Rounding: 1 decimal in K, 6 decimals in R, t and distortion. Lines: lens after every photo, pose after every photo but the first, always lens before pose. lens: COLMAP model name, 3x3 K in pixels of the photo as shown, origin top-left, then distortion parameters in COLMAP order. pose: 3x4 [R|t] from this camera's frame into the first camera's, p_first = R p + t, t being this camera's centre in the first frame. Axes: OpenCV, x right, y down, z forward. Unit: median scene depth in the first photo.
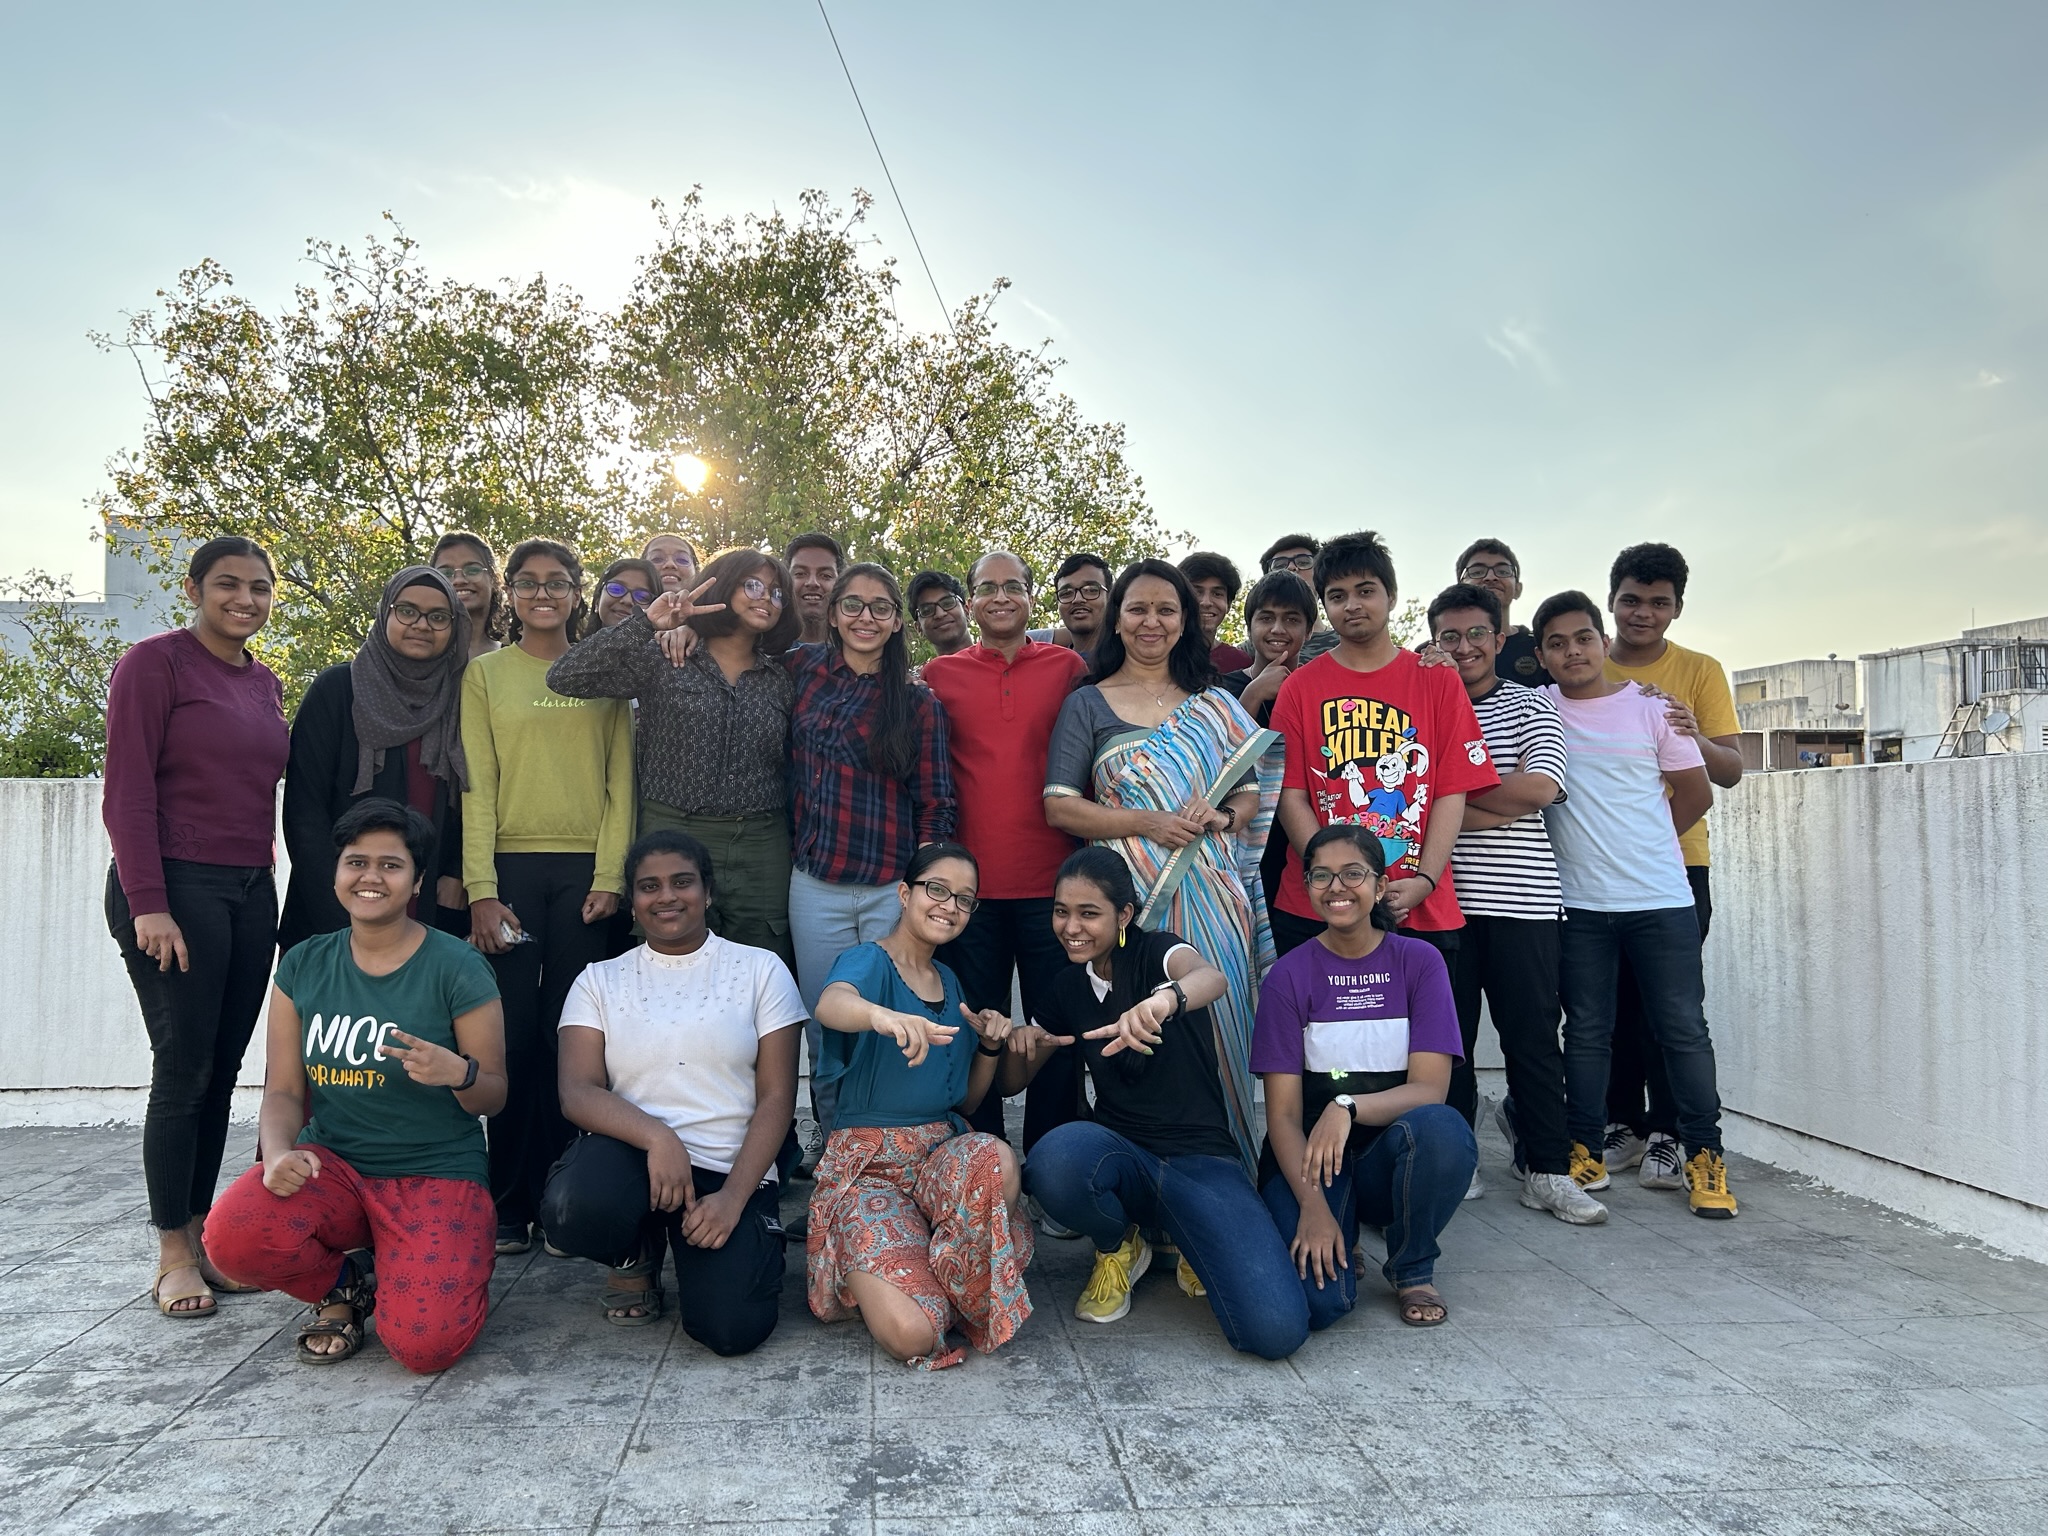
lens RADIAL K [[1544.9, 0, 1022.7], [0, 1544.9, 759.5], [0, 0, 1]] dist [0.043670, -0.046434]
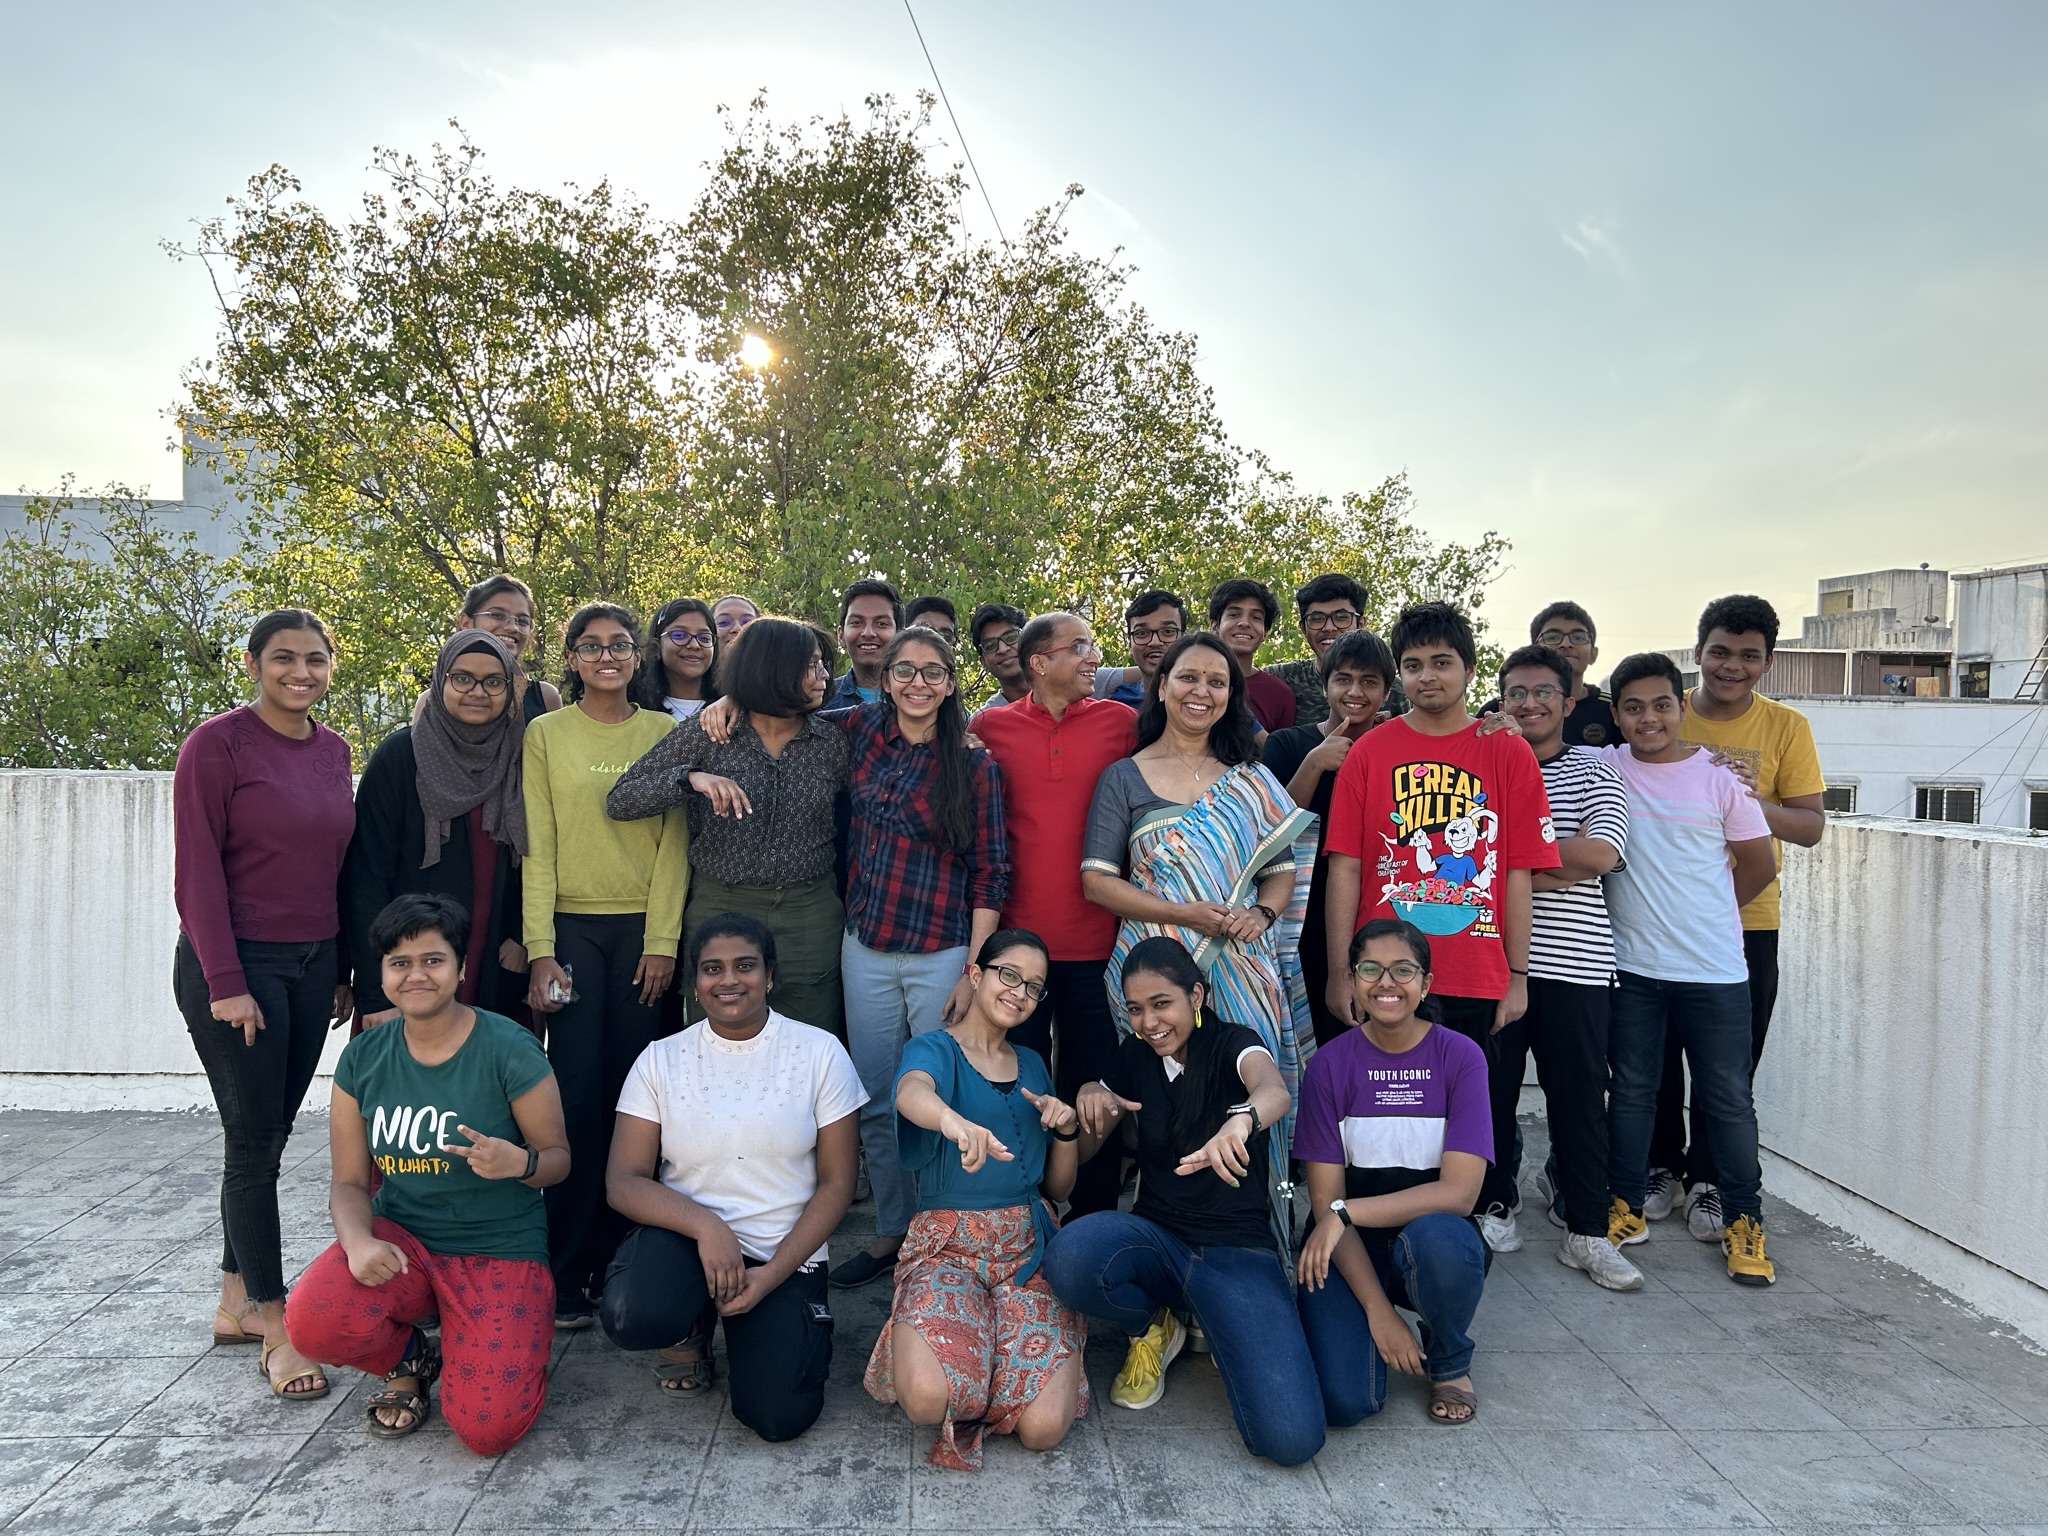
lens RADIAL K [[1544.2, 0, 1026.0], [0, 1544.2, 757.2], [0, 0, 1]] dist [0.050466, -0.051485]
pose [[0.999065, 0.020023, -0.038306, 0.007781], [-0.017357, 0.997485, 0.068714, -0.116830], [0.039585, -0.067985, 0.996901, -0.001475]]
